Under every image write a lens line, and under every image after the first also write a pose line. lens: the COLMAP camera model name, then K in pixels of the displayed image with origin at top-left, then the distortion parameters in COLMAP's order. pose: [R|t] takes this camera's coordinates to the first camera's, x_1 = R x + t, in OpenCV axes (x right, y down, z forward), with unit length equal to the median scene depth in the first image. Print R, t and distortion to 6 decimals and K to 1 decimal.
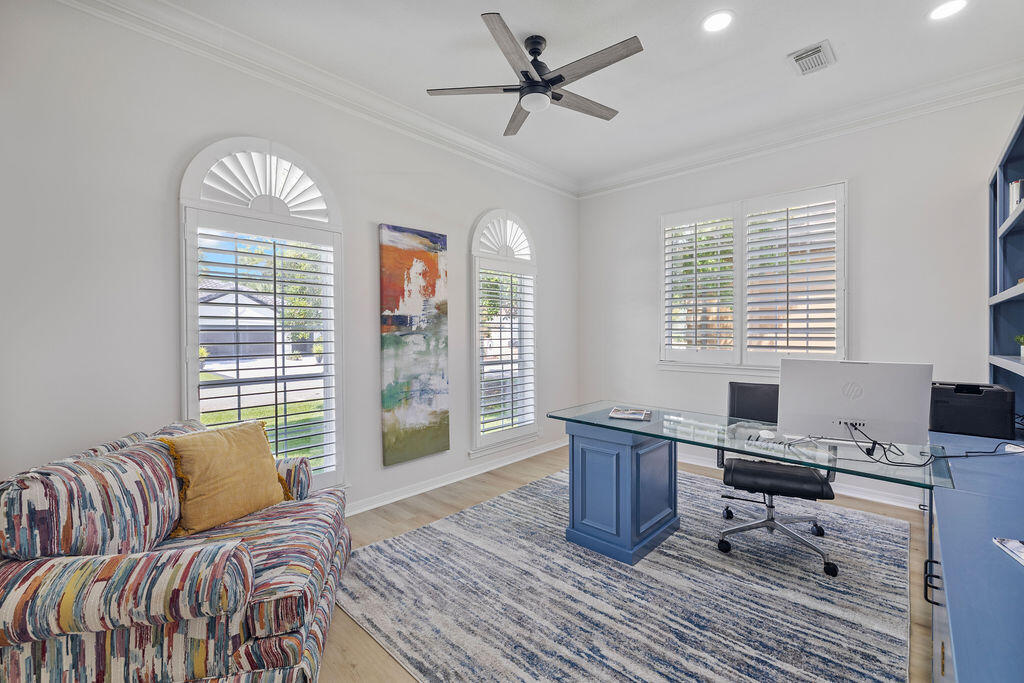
lens RADIAL K [[440.9, 0, 512.0], [0, 440.9, 341.5], [0, 0, 1]] dist [0.001071, 0.000420]
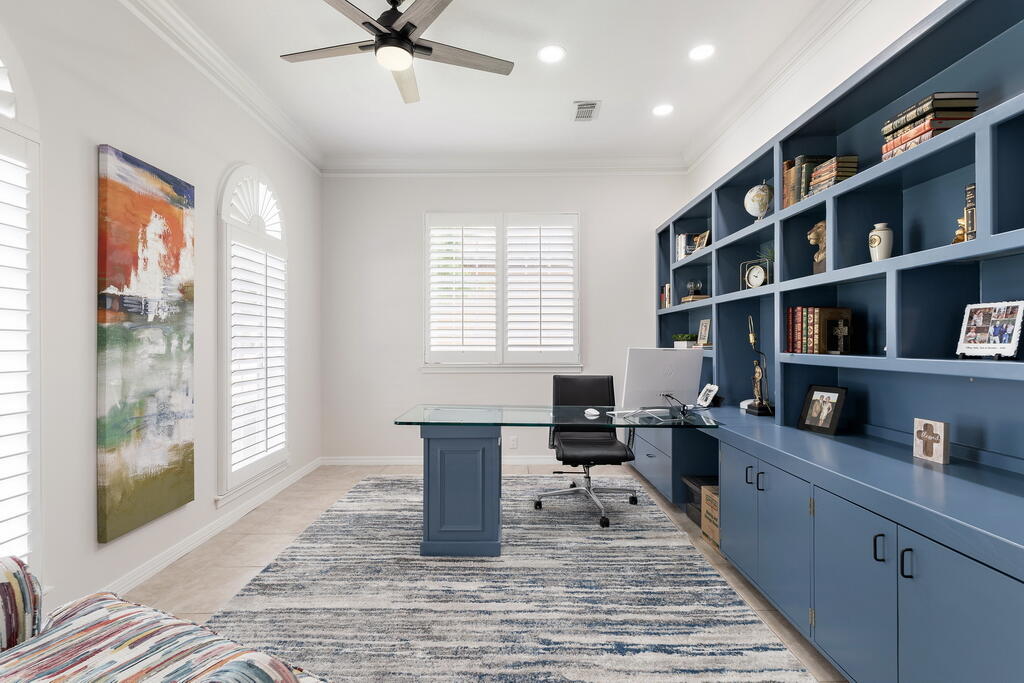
lens RADIAL K [[486.7, 0, 512.0], [0, 486.7, 341.5], [0, 0, 1]] dist [-0.022725, 0.000266]
pose [[0.735772, 0.005354, 0.677208, -0.313700], [0.015632, 0.999568, -0.024887, 0.030066], [-0.677049, 0.028898, 0.735371, 0.128810]]
